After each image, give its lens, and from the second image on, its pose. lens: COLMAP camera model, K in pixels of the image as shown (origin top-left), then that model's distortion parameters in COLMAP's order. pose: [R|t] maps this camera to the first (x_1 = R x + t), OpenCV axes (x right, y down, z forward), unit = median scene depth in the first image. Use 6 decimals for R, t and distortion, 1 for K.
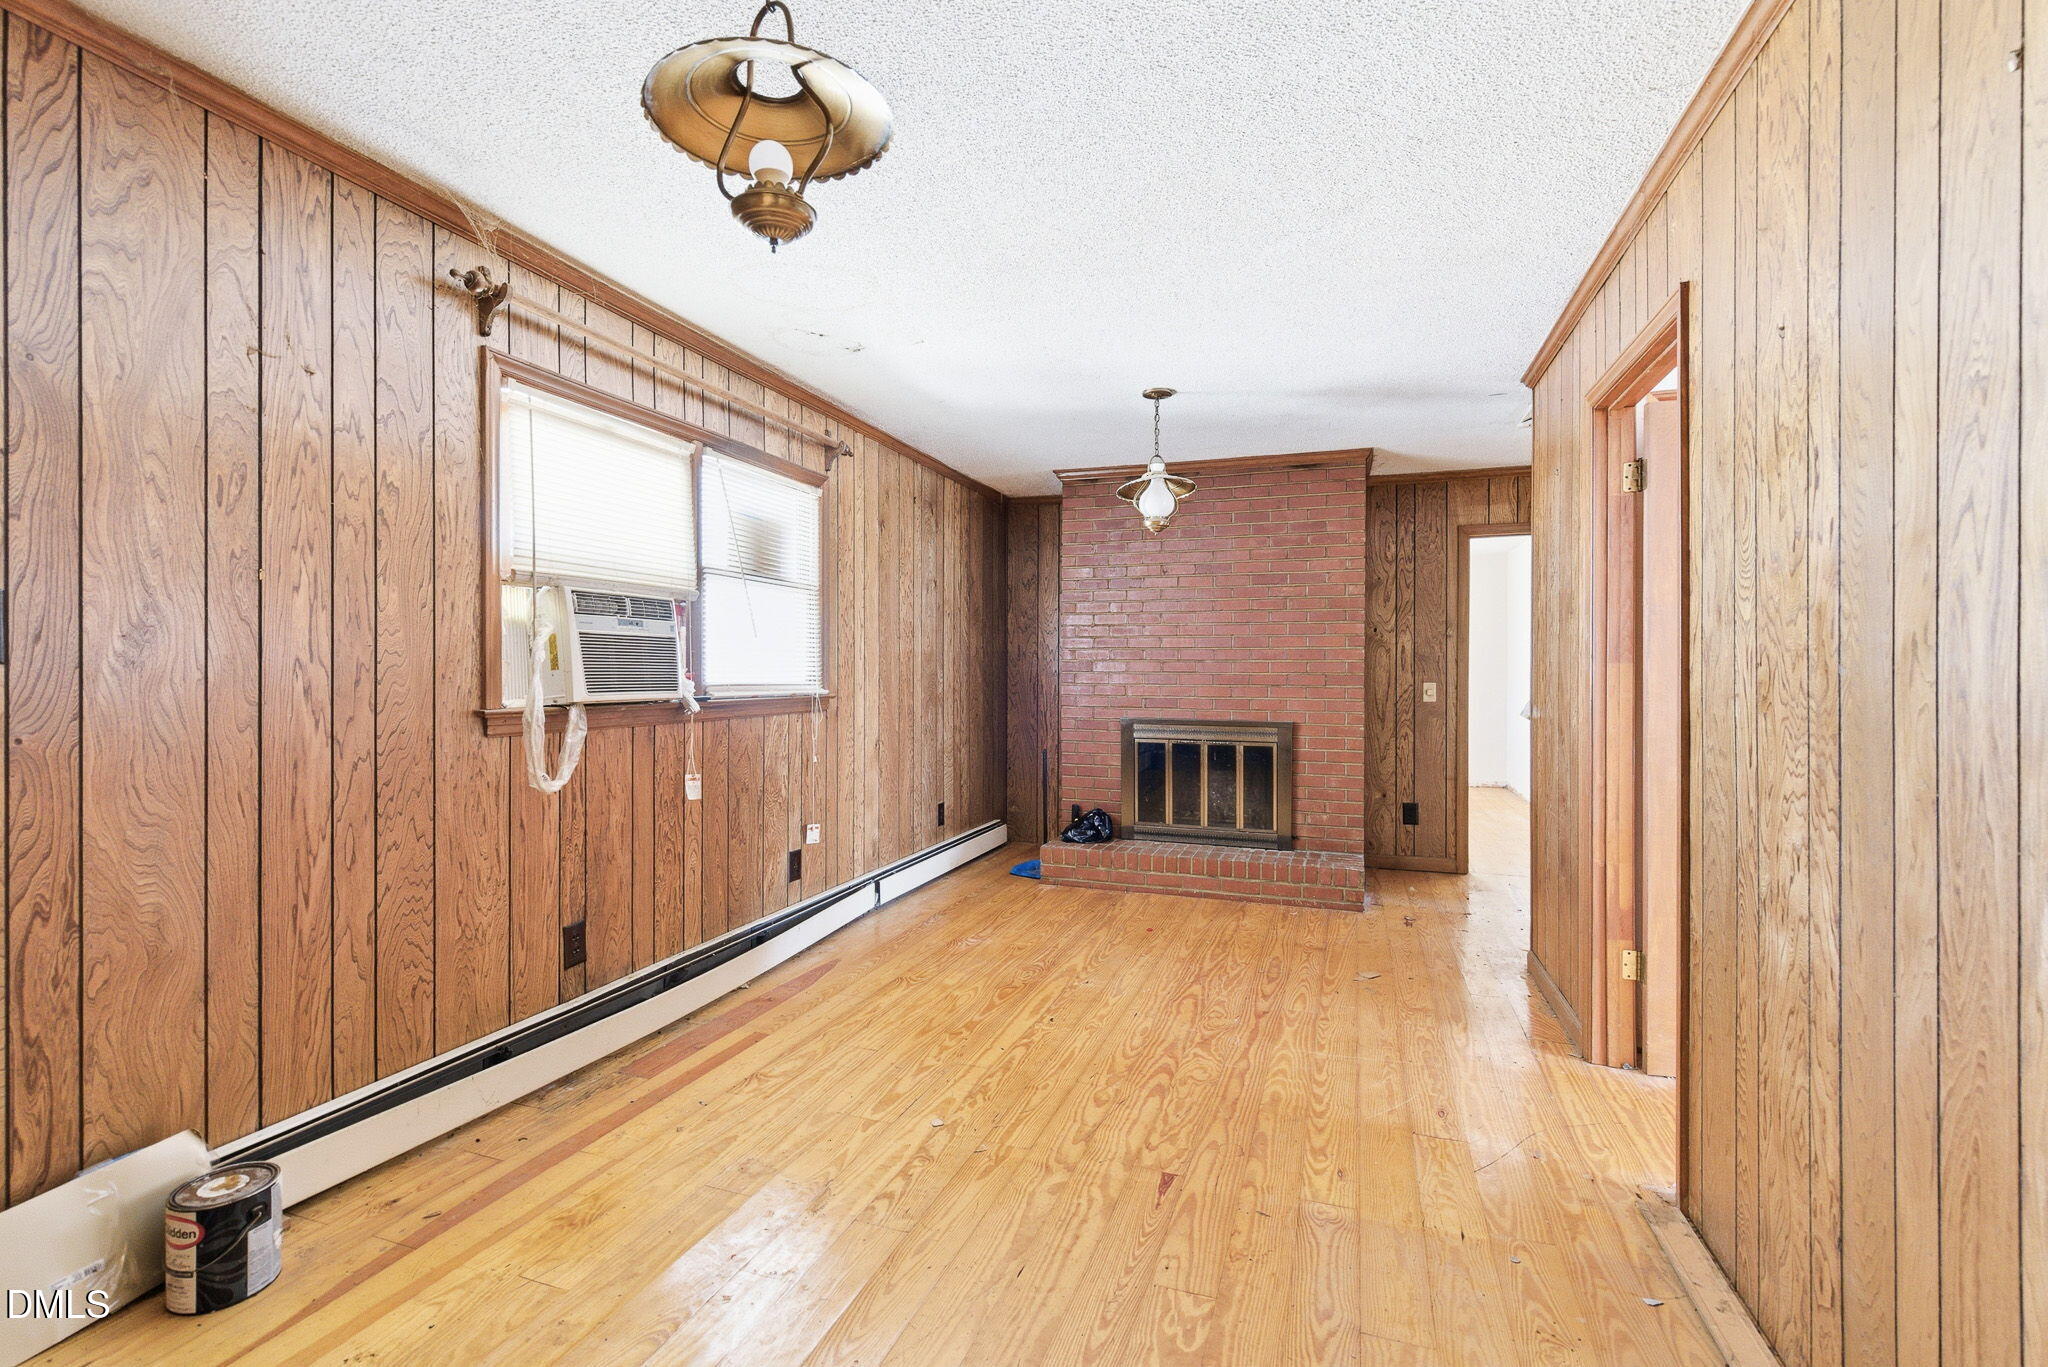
lens RADIAL K [[928.4, 0, 1024.6], [0, 928.4, 676.4], [0, 0, 1]] dist [0.004416, -0.002370]
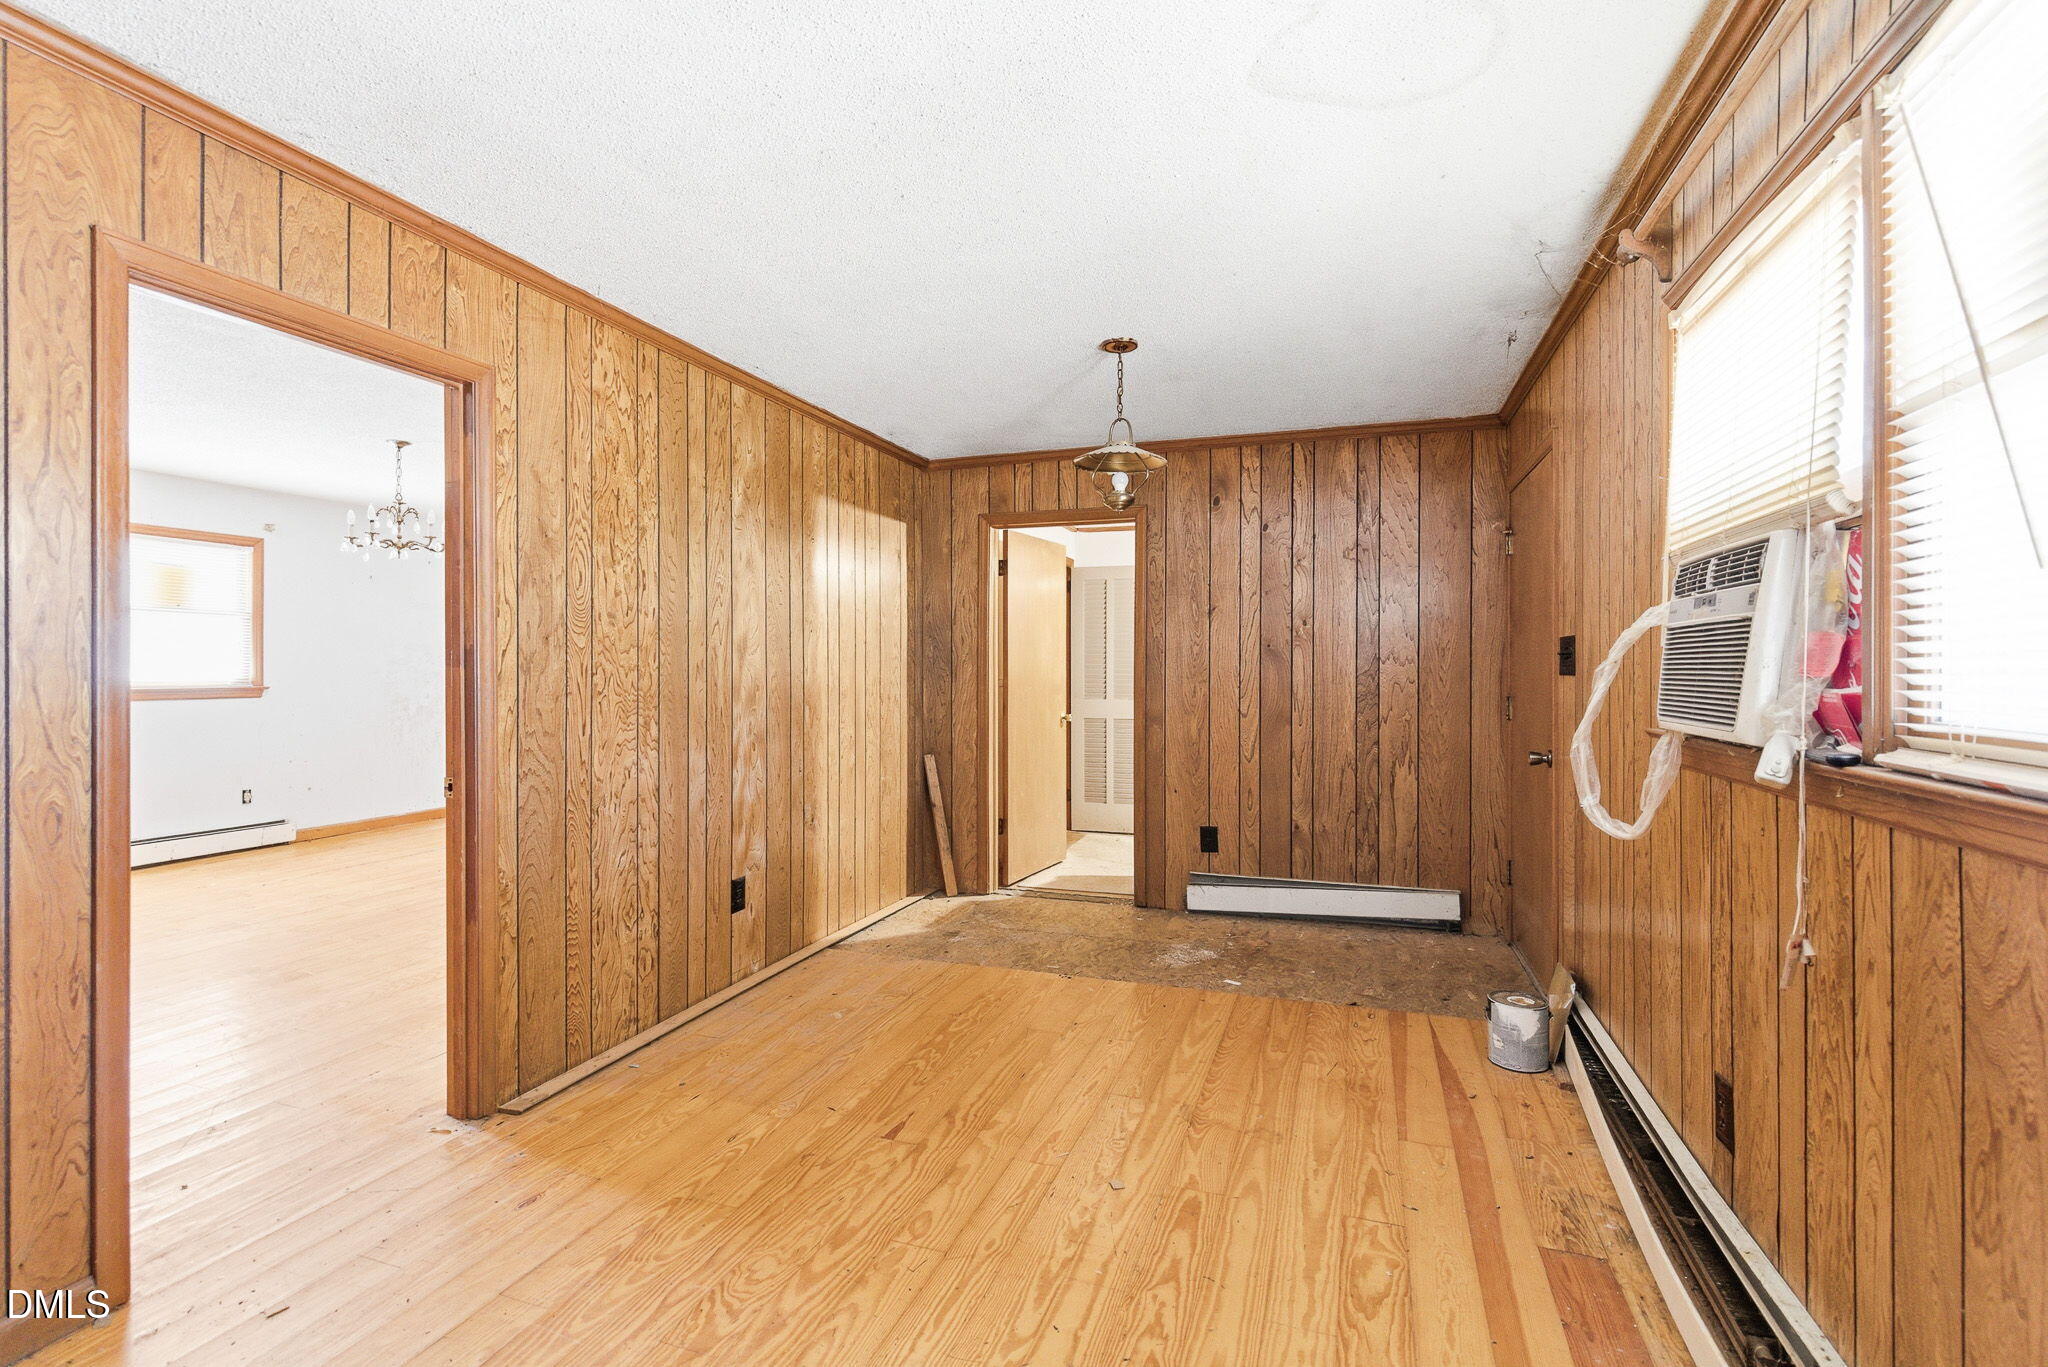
lens RADIAL K [[928.4, 0, 1011.7], [0, 928.4, 670.6], [0, 0, 1]] dist [0.004416, -0.002370]
pose [[-0.999938, -0.001317, 0.011033, -0.002112], [-0.001264, 0.999988, 0.004804, -0.022559], [-0.011040, 0.004790, -0.999928, 2.118936]]
